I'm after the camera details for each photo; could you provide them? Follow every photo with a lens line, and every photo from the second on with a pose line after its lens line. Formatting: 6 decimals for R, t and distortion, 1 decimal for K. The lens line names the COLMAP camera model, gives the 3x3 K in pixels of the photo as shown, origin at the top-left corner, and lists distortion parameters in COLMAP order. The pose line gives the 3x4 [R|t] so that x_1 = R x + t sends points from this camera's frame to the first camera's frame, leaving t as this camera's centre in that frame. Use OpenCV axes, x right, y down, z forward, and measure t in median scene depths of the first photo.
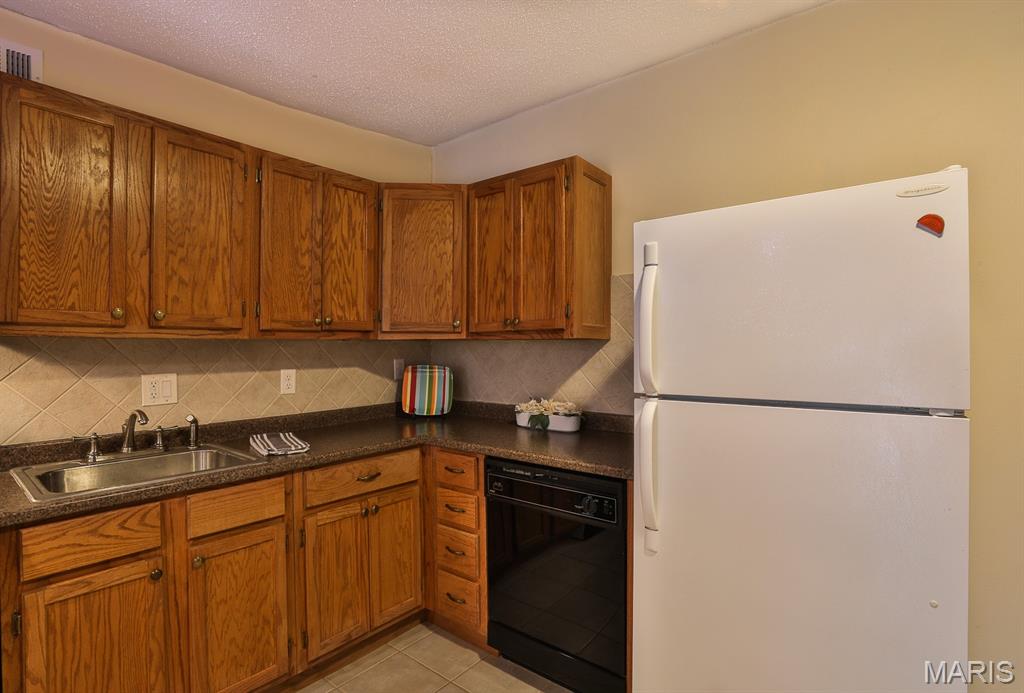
lens RADIAL K [[503.8, 0, 490.3], [0, 503.8, 347.8], [0, 0, 1]] dist [-0.030249, 0.011866]
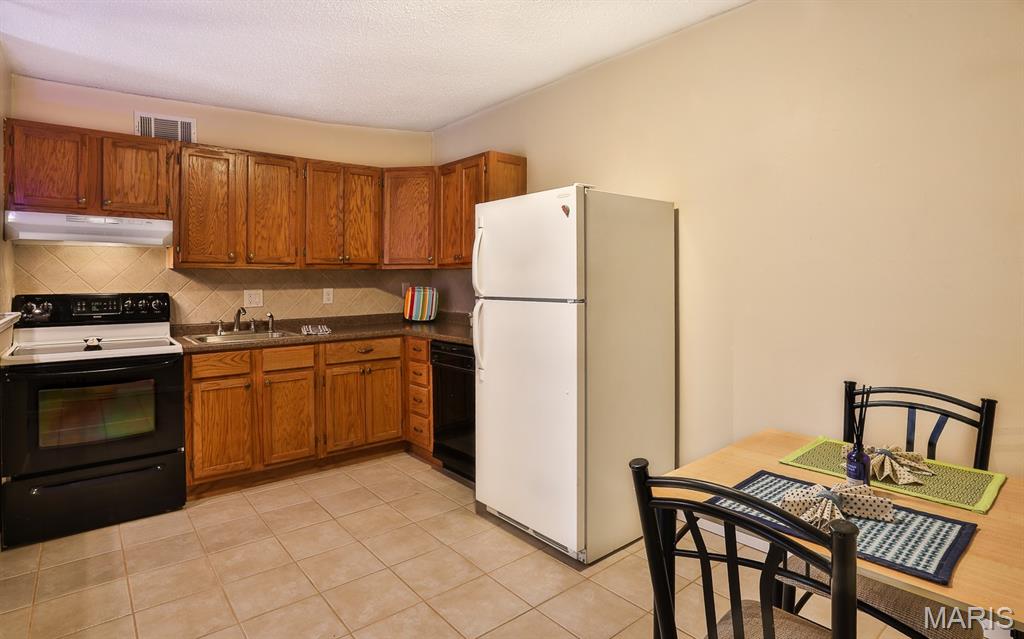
lens RADIAL K [[538.1, 0, 479.4], [0, 538.1, 276.9], [0, 0, 1]] dist [-0.000968, -0.000148]
pose [[0.976155, -0.003129, -0.217053, 0.496317], [0.002329, 0.999990, -0.003941, 0.016919], [0.217064, 0.003341, 0.976152, -0.640060]]
